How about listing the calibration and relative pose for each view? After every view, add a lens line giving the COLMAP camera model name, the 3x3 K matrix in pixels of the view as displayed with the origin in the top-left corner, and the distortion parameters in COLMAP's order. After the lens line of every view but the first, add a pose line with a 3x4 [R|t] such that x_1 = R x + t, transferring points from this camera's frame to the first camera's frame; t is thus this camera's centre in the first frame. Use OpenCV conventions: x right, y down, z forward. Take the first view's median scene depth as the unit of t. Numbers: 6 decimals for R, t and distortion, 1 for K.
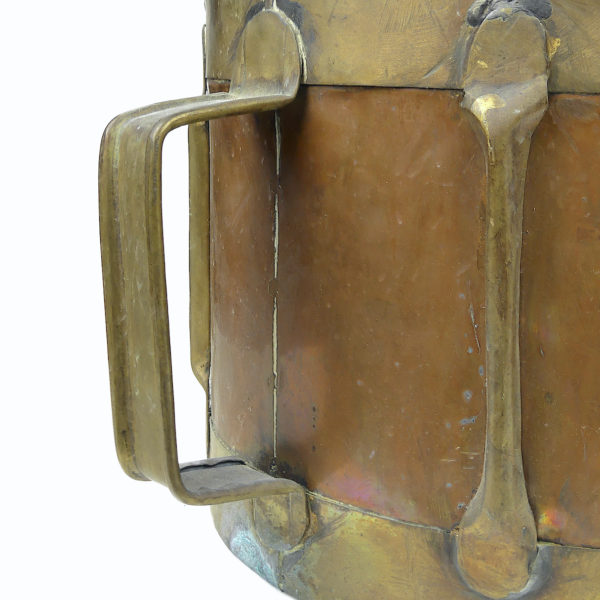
lens RADIAL K [[1315.1, 0, 327.8], [0, 1315.1, 289.7], [0, 0, 1]] dist [-0.014336, -0.154963]
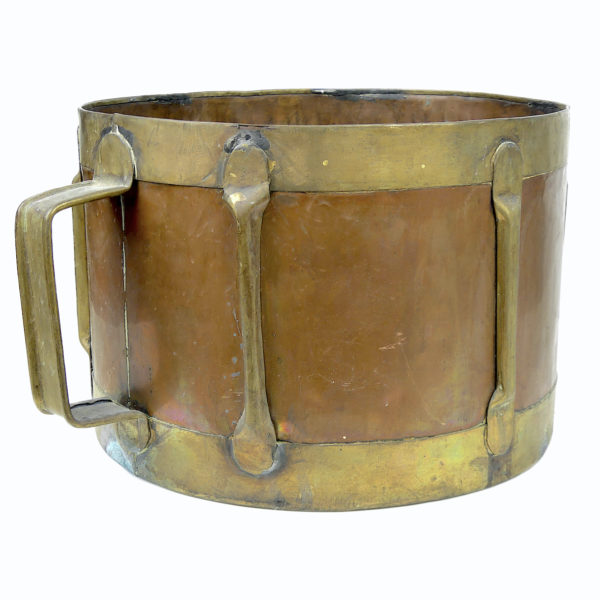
lens RADIAL K [[1117.6, 0, 300.0], [0, 1117.6, 300.0], [0, 0, 1]] dist [-0.020098, 0.028329]
pose [[0.996783, -0.031653, 0.073637, 0.083473], [0.026947, 0.997583, 0.064041, -0.089364], [-0.075486, -0.061850, 0.995227, -0.466206]]
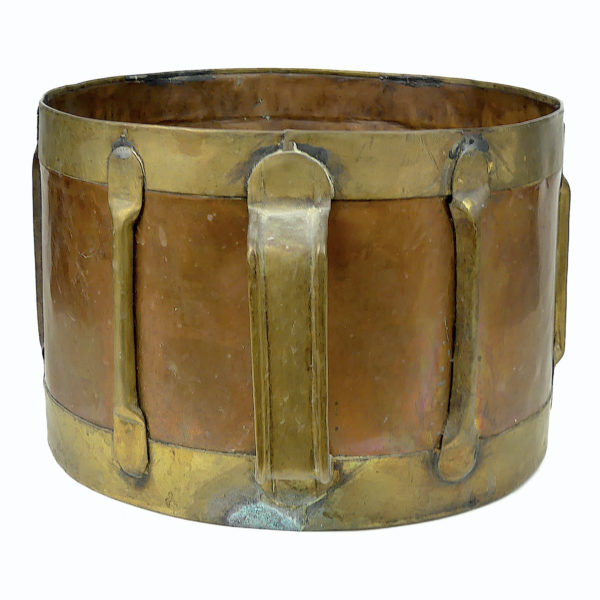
lens RADIAL K [[1523.3, 0, 300.0], [0, 1523.3, 300.0], [0, 0, 1]] dist [0.021309, -0.116548]
pose [[0.614039, -0.200860, 0.763290, -1.455225], [0.138019, 0.979501, 0.146724, -0.313534], [-0.777115, 0.015254, 0.629174, -0.098716]]
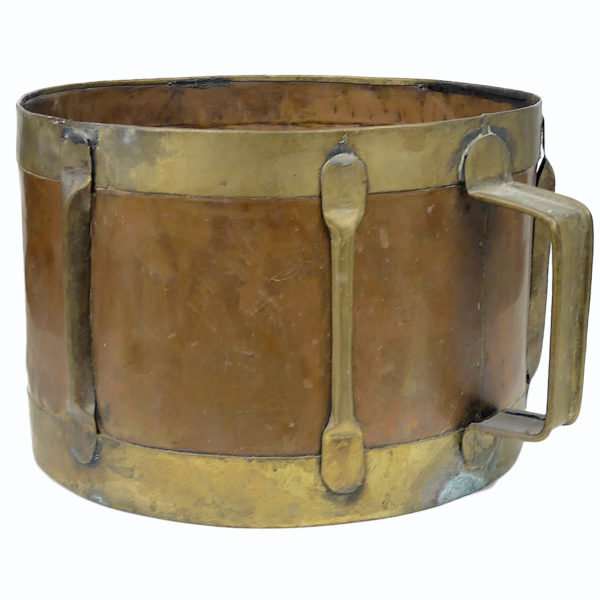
lens RADIAL K [[1324.1, 0, 299.9], [0, 1324.1, 274.7], [0, 0, 1]] dist [0.010876, -0.141172]
pose [[-0.210451, -0.239849, 0.947725, -1.625412], [0.177080, 0.944047, 0.278241, -0.562440], [-0.961433, 0.226379, -0.156203, 1.575144]]
